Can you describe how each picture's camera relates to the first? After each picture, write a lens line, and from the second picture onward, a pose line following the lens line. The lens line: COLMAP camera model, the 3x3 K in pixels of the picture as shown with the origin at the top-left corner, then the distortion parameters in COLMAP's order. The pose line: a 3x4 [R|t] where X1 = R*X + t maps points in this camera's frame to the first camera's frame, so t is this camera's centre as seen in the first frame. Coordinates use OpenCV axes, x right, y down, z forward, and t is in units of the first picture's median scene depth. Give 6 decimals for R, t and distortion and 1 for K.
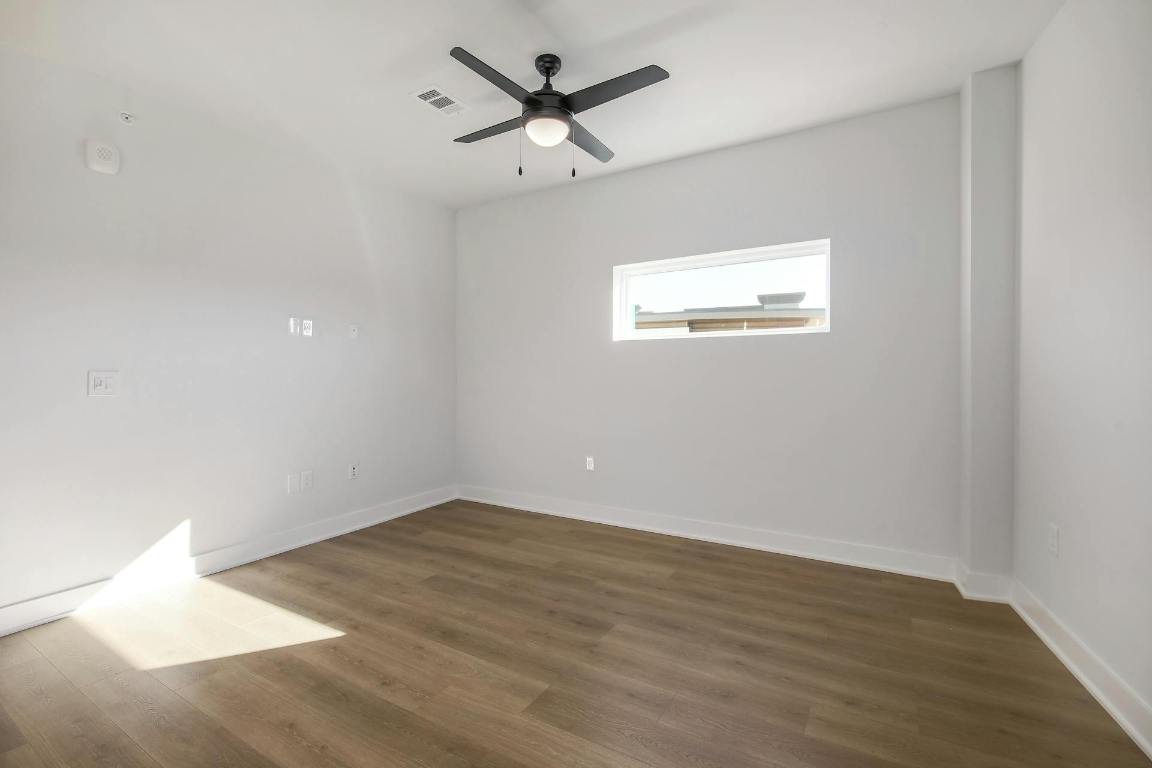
lens RADIAL K [[517.9, 0, 603.6], [0, 517.9, 378.1], [0, 0, 1]] dist [0.001866, 0.000209]
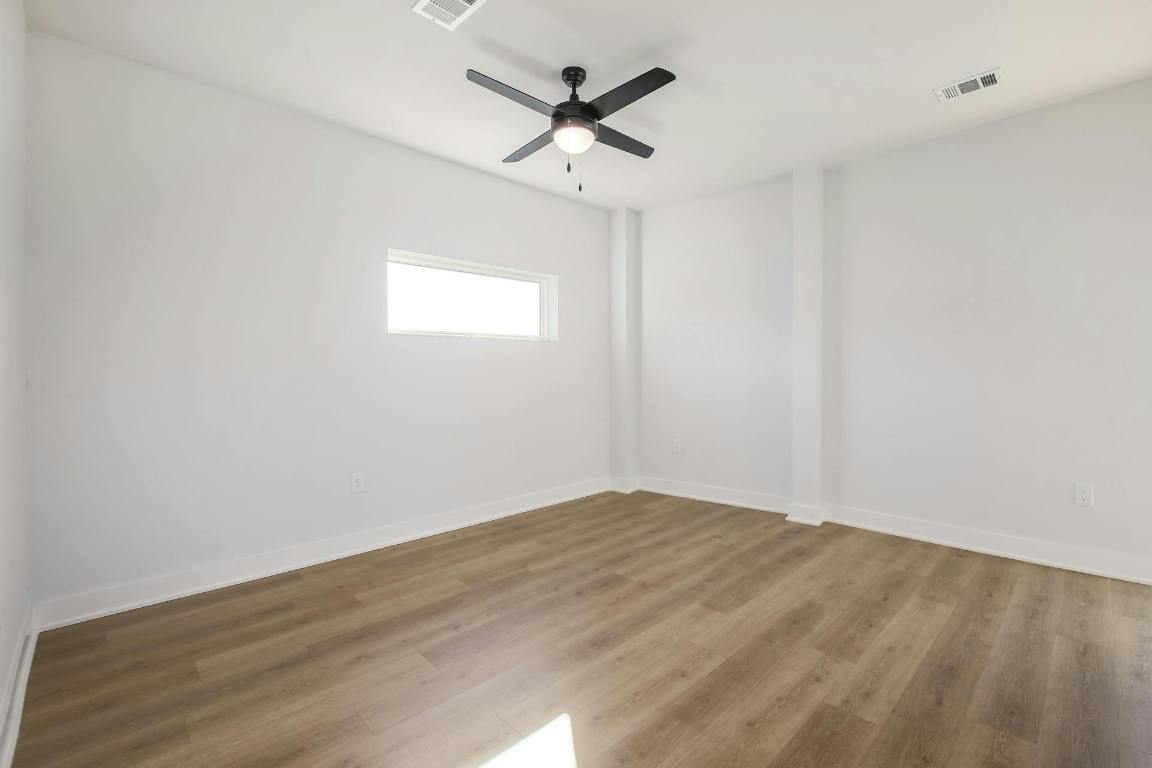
lens RADIAL K [[512.1, 0, 573.9], [0, 512.1, 349.2], [0, 0, 1]] dist [0.000593, -0.000090]
pose [[0.284473, 0.036318, 0.957996, -1.059026], [0.020203, 0.998833, -0.043866, -0.001082], [-0.958471, 0.031833, 0.283407, 0.656012]]
